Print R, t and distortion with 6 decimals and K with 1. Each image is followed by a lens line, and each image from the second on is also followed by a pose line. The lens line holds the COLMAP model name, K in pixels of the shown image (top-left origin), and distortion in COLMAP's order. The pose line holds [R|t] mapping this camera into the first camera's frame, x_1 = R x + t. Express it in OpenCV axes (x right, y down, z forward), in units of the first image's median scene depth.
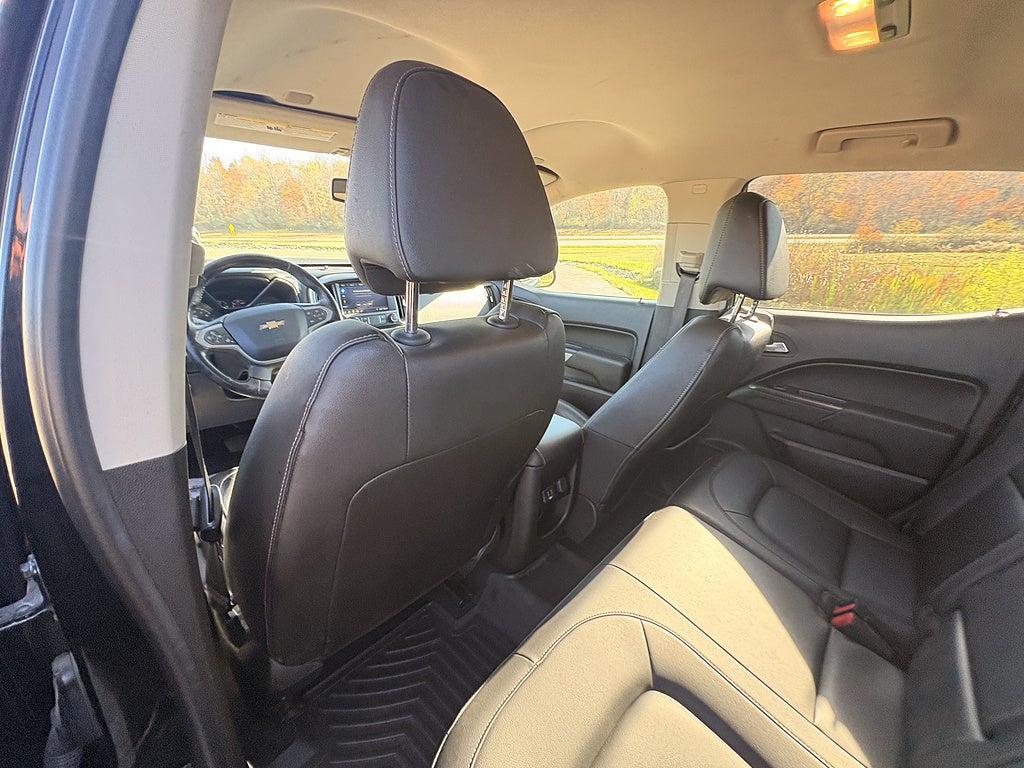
lens RADIAL K [[415.0, 0, 515.3], [0, 415.0, 381.3], [0, 0, 1]] dist [0.002630, 0.000151]
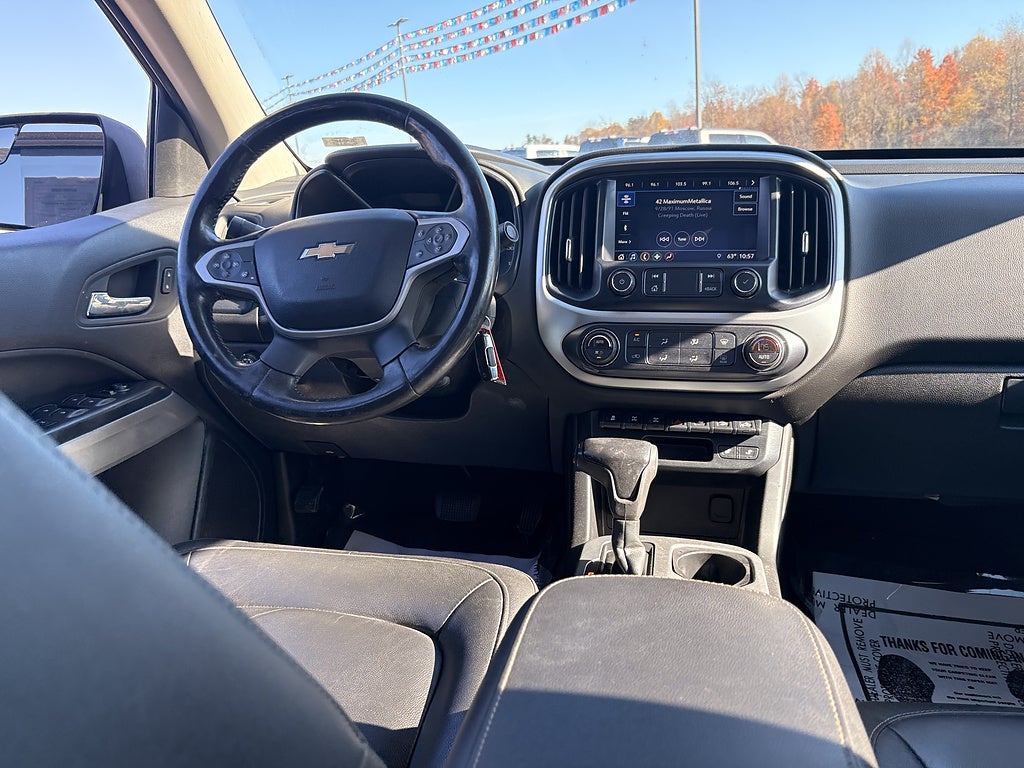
lens RADIAL K [[795.9, 0, 503.1], [0, 795.9, 376.8], [0, 0, 1]] dist [0.031894, -0.043046]
pose [[0.502165, 0.157635, -0.850283, 0.153462], [-0.239003, 0.970246, 0.038724, -0.059267], [0.831088, 0.183775, 0.524899, 0.517681]]
